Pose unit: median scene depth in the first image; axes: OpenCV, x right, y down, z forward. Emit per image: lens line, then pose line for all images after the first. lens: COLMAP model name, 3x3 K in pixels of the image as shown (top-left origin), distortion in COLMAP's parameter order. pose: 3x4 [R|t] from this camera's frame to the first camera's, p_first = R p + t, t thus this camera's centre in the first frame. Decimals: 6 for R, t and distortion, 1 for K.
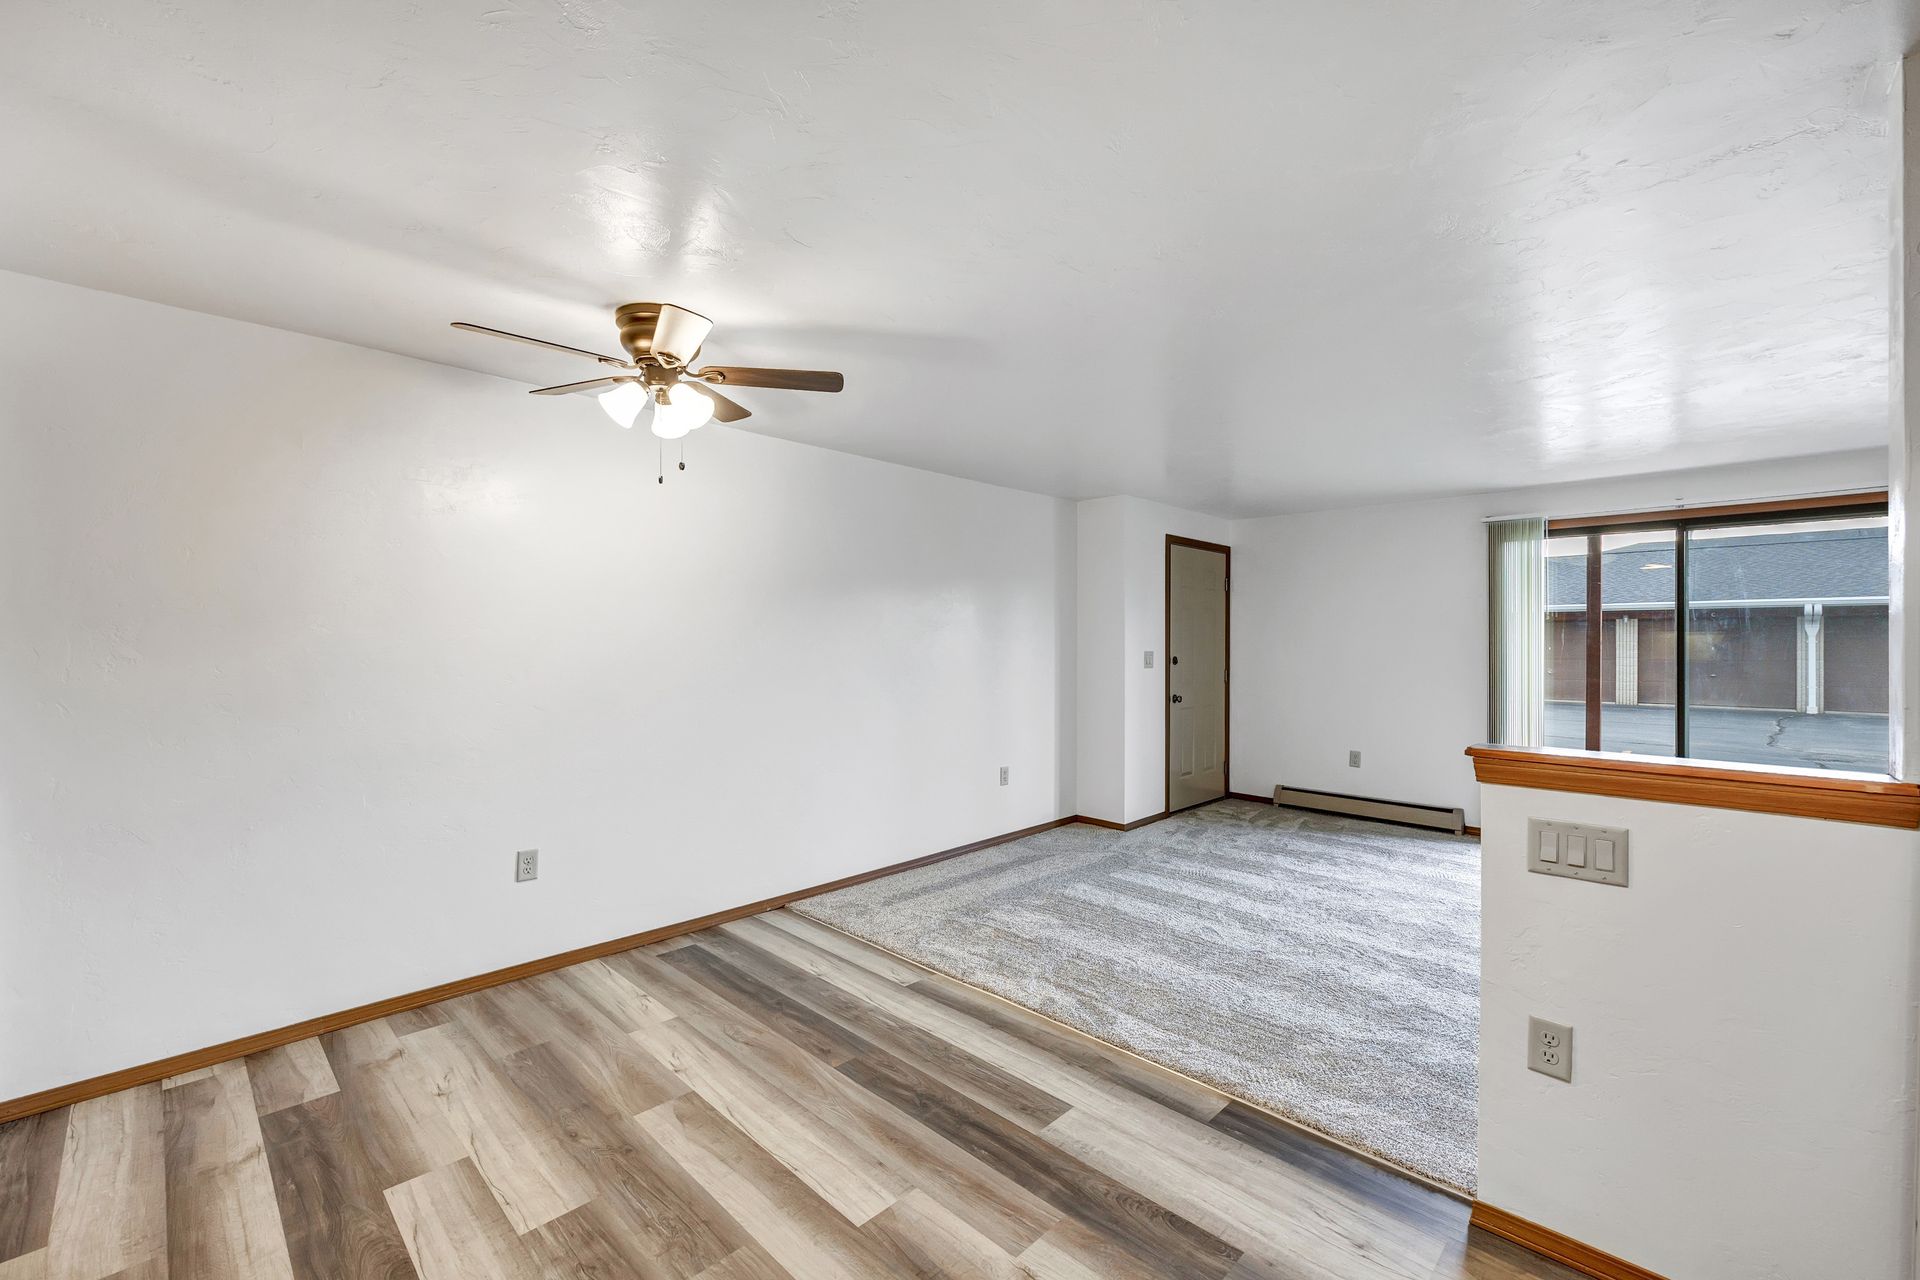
lens RADIAL K [[781.7, 0, 949.8], [0, 781.7, 640.8], [0, 0, 1]] dist [0.001360, -0.000349]
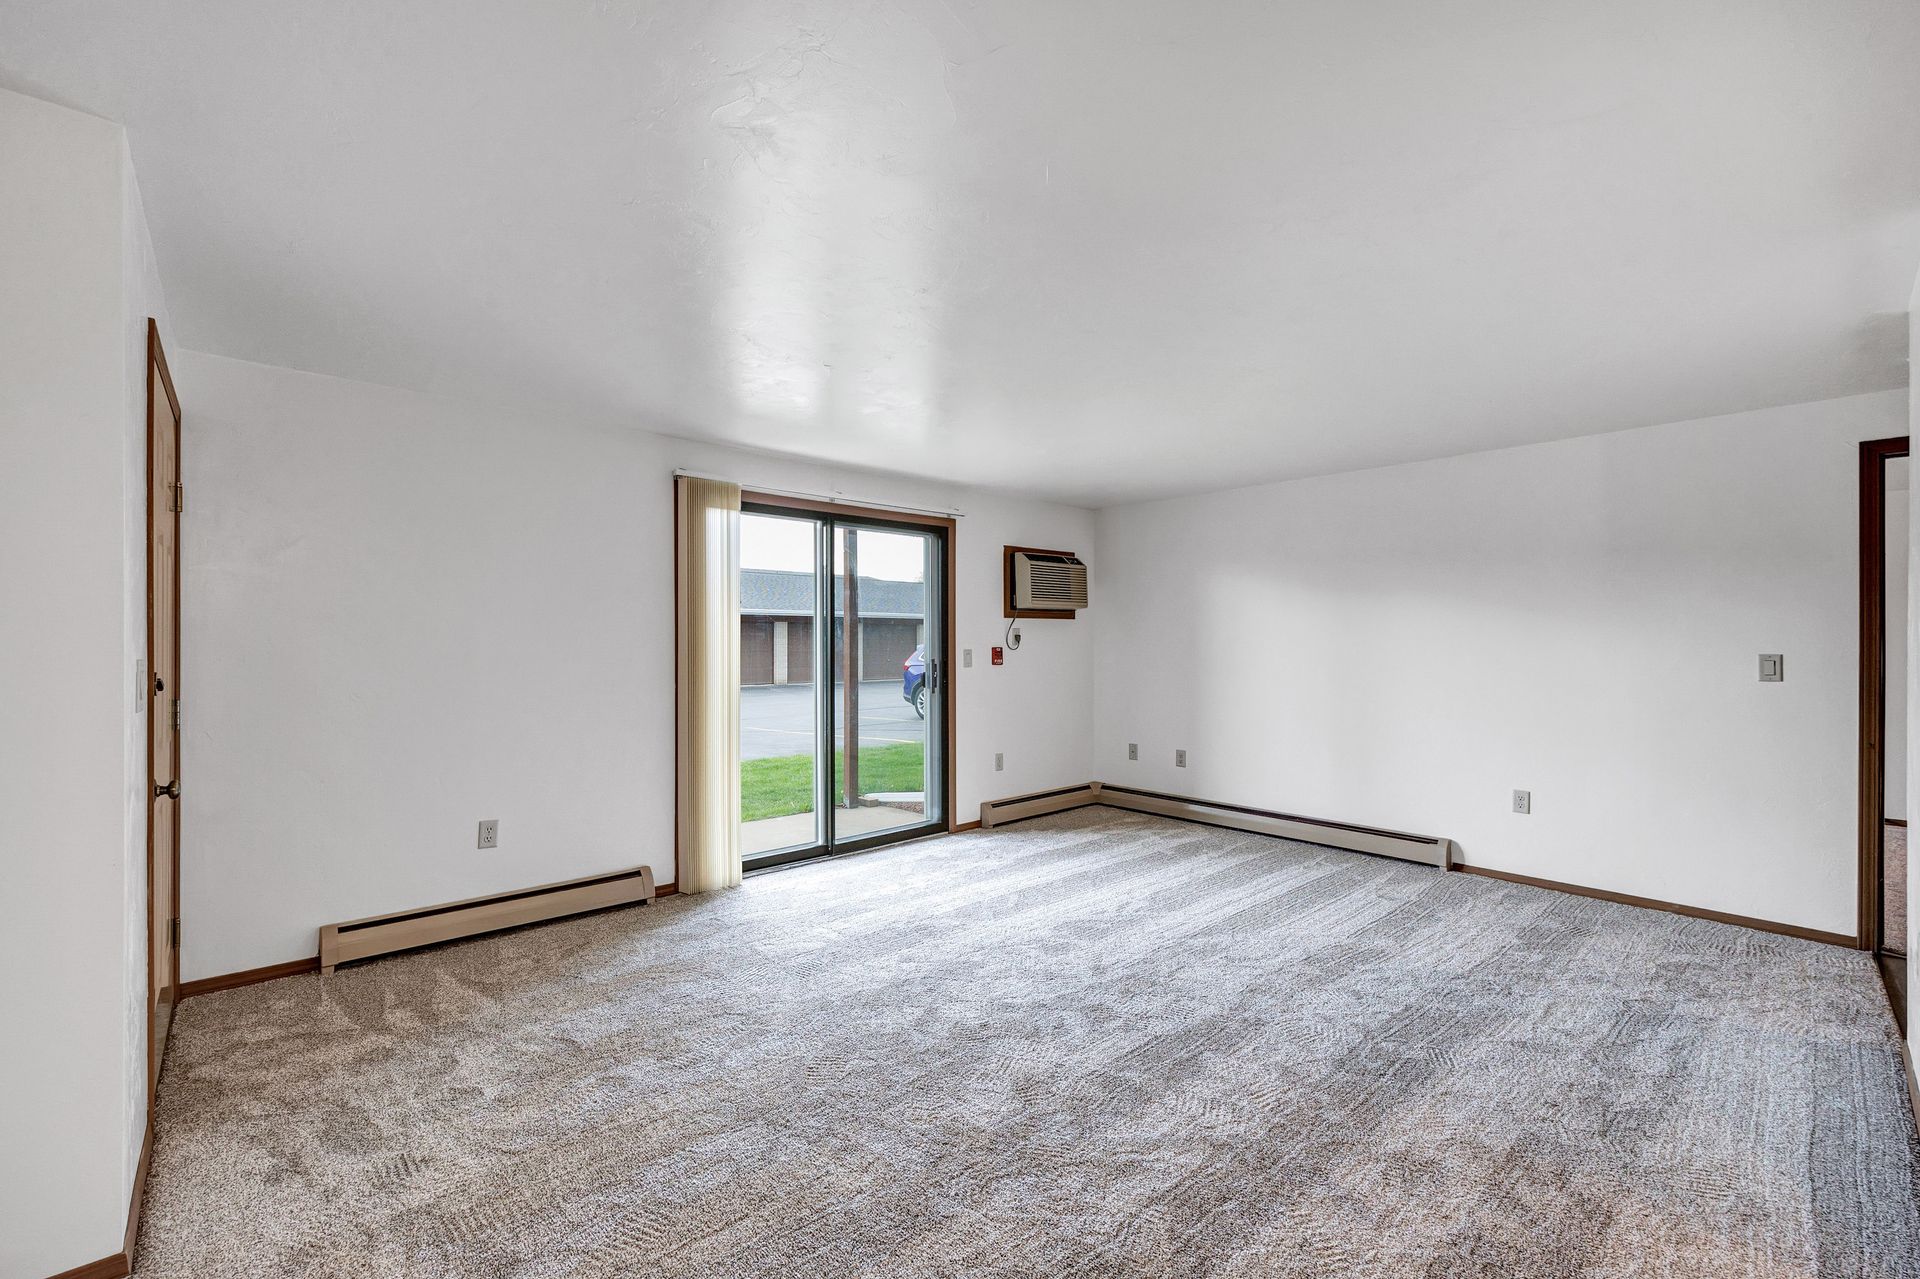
lens RADIAL K [[781.7, 0, 949.8], [0, 781.7, 640.3], [0, 0, 1]] dist [0.001360, -0.000349]
pose [[0.084436, -0.000386, 0.996429, -0.083128], [0.002376, 0.999997, 0.000186, 0.014169], [-0.996426, 0.002352, 0.084437, 1.325257]]
